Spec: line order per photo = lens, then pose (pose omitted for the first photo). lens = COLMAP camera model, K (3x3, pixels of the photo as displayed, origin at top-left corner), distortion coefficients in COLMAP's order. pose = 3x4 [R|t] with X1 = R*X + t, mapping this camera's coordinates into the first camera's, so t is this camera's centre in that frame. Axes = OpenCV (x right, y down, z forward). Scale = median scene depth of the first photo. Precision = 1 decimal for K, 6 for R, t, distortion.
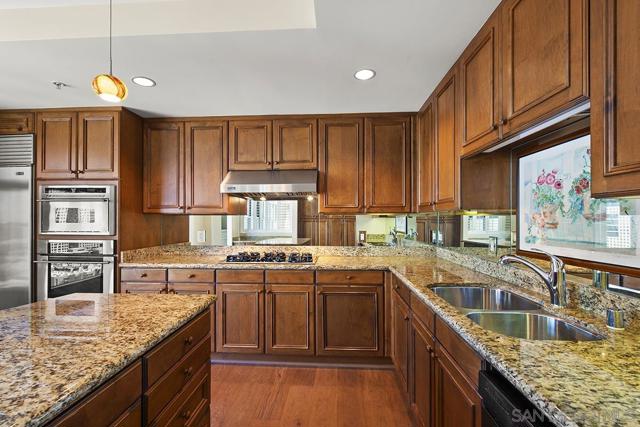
lens RADIAL K [[289.6, 0, 324.1], [0, 289.6, 218.8], [0, 0, 1]] dist [-0.002596, 0.001056]
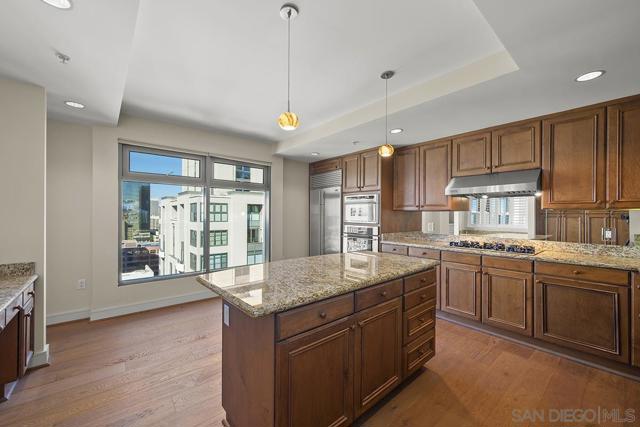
lens RADIAL K [[257.3, 0, 317.1], [0, 257.3, 215.5], [0, 0, 1]] dist [0.000022, -0.000112]
pose [[0.683520, 0.007114, -0.729897, 0.115163], [-0.002272, 0.999968, 0.007618, -0.001797], [0.729928, -0.003549, 0.683515, -0.268790]]
